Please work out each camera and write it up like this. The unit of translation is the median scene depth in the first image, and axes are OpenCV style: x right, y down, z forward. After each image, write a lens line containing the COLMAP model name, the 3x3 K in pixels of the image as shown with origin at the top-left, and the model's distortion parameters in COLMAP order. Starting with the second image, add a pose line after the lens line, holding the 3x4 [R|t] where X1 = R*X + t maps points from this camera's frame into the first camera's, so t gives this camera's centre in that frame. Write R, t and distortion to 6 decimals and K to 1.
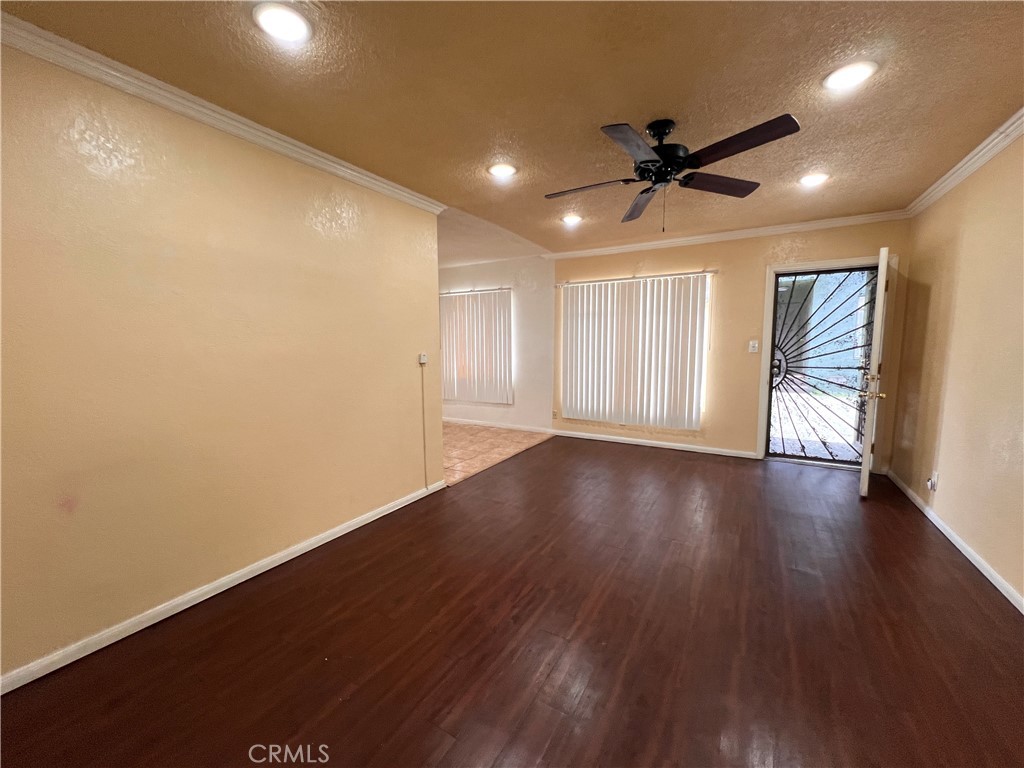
lens RADIAL K [[412.3, 0, 513.8], [0, 412.3, 386.0], [0, 0, 1]] dist [-0.001618, -0.000058]
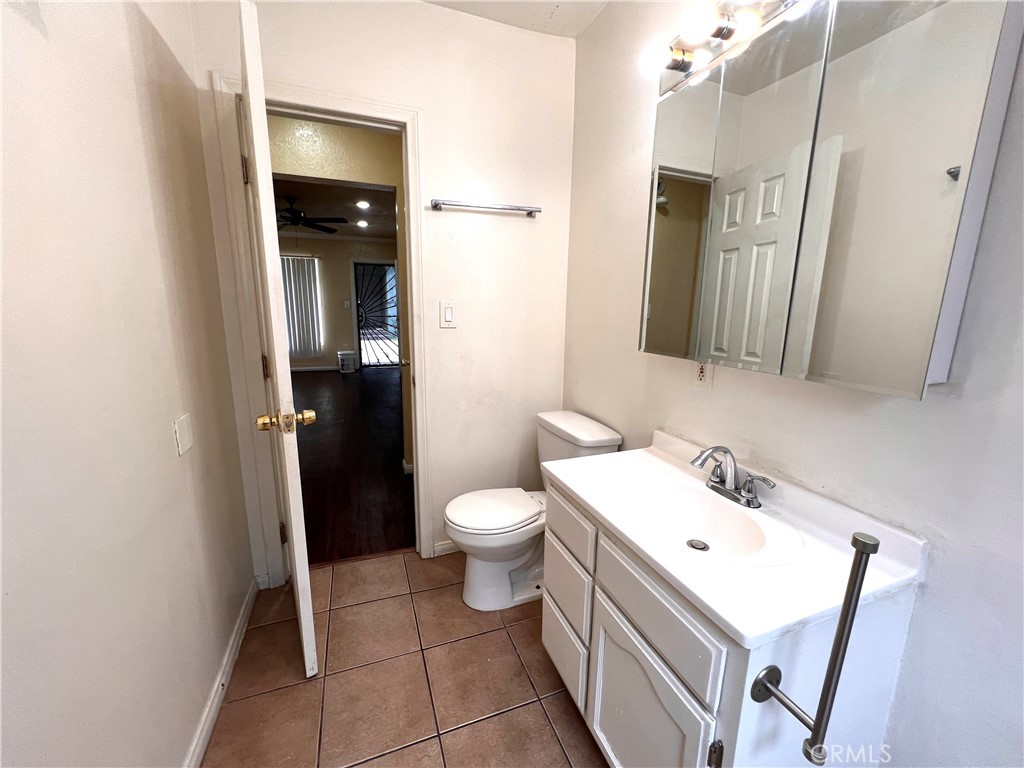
lens RADIAL K [[412.3, 0, 513.8], [0, 412.3, 386.0], [0, 0, 1]] dist [-0.001618, -0.000058]
pose [[0.634208, -0.133467, 0.761556, -0.488022], [0.064862, 0.990700, 0.119610, 0.117456], [-0.770437, -0.026462, 0.636967, -0.940500]]
